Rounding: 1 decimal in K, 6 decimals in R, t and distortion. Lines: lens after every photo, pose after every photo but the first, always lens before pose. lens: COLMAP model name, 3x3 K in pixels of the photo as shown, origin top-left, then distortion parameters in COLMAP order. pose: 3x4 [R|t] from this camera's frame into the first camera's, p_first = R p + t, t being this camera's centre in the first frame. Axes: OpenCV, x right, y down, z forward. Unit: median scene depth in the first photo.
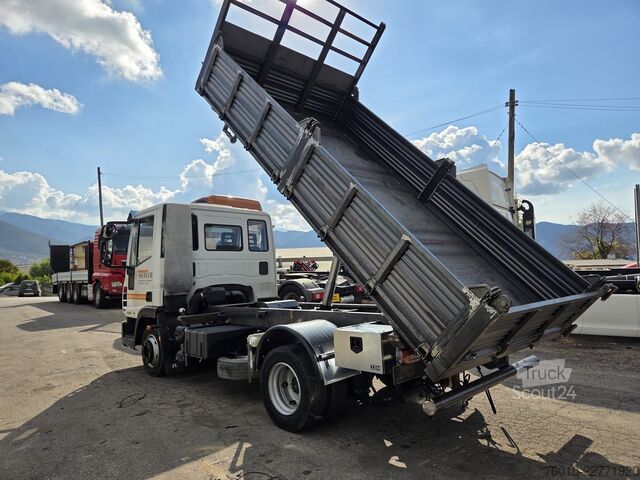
lens RADIAL K [[432.7, 0, 320.5], [0, 432.7, 241.4], [0, 0, 1]] dist [0.061700, -0.049293]
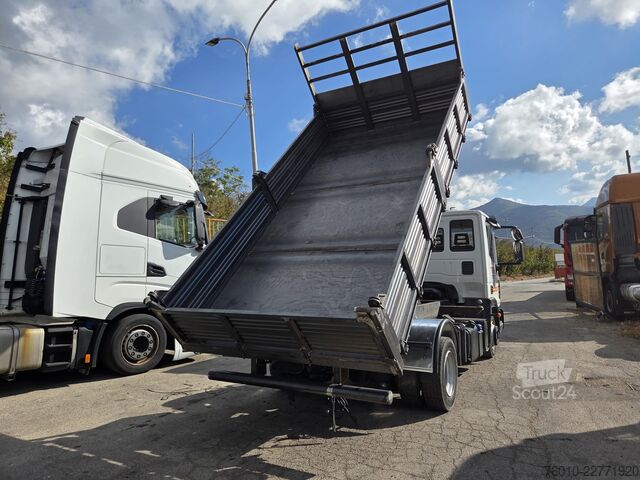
lens RADIAL K [[432.7, 0, 333.8], [0, 432.7, 235.8], [0, 0, 1]] dist [0.061700, -0.049293]
pose [[0.299624, -0.048445, -0.952827, 0.957694], [0.066056, 0.997367, -0.029938, -0.003546], [0.951768, -0.053970, 0.302035, 0.528376]]
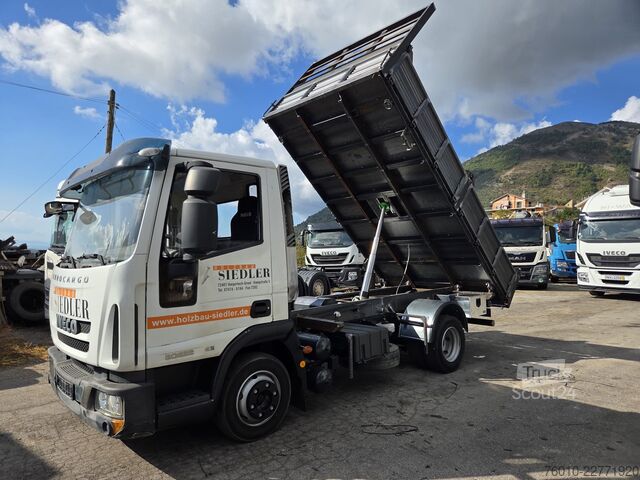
lens RADIAL K [[432.7, 0, 319.1], [0, 432.7, 230.7], [0, 0, 1]] dist [0.061700, -0.049293]
pose [[0.018450, 0.079640, 0.996653, -1.124714], [-0.044269, 0.995910, -0.078761, 0.070710], [-0.998849, -0.042668, 0.021900, 1.021050]]
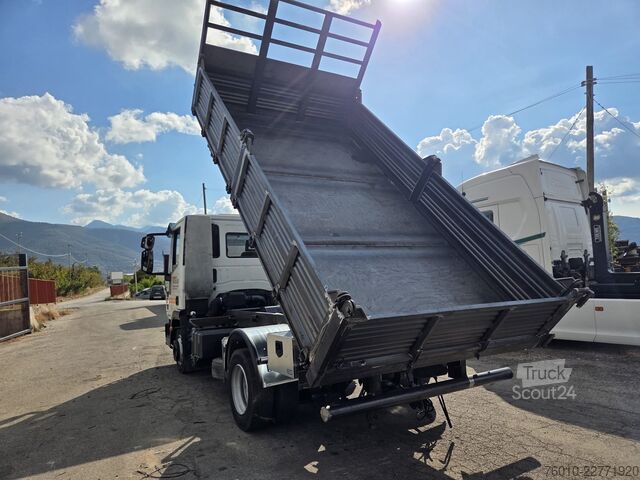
lens RADIAL K [[432.7, 0, 325.2], [0, 432.7, 246.4], [0, 0, 1]] dist [0.061700, -0.049293]
pose [[0.970388, -0.026678, -0.240072, 0.269008], [0.027156, 0.999630, -0.001316, 0.001270], [0.240018, -0.005242, 0.970754, 0.023081]]
